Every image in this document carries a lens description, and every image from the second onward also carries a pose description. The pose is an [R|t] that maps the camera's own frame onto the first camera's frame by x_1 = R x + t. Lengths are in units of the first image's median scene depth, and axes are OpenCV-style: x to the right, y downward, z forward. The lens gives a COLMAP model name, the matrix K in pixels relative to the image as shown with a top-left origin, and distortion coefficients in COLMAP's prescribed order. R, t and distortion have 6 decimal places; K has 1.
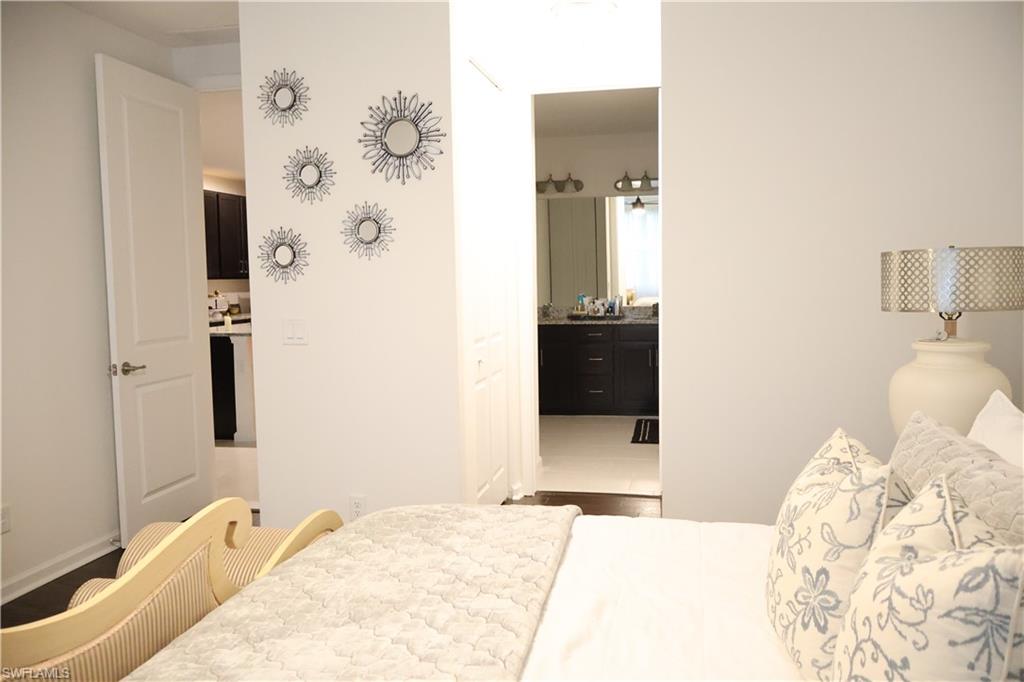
lens RADIAL K [[848.5, 0, 511.9], [0, 848.5, 341.4], [0, 0, 1]] dist [-0.014132, 0.011145]
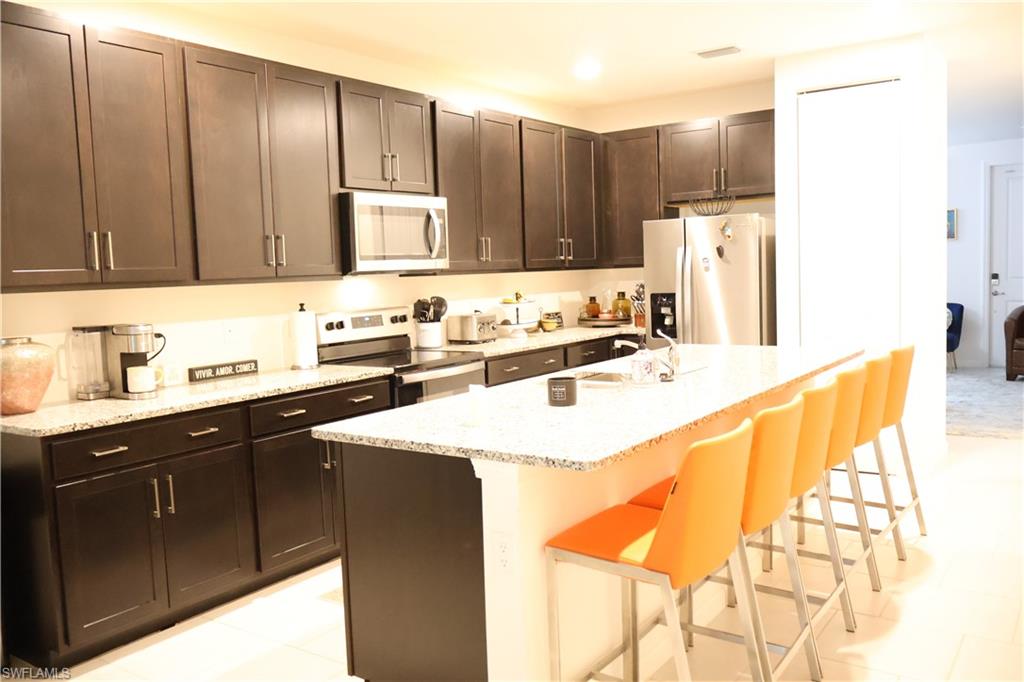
lens RADIAL K [[848.5, 0, 511.3], [0, 848.5, 339.1], [0, 0, 1]] dist [-0.014132, 0.011145]
pose [[0.919061, 0.020844, -0.393564, -0.126606], [-0.014214, 0.999704, 0.019755, -0.039245], [0.393860, -0.012562, 0.919085, 0.469975]]
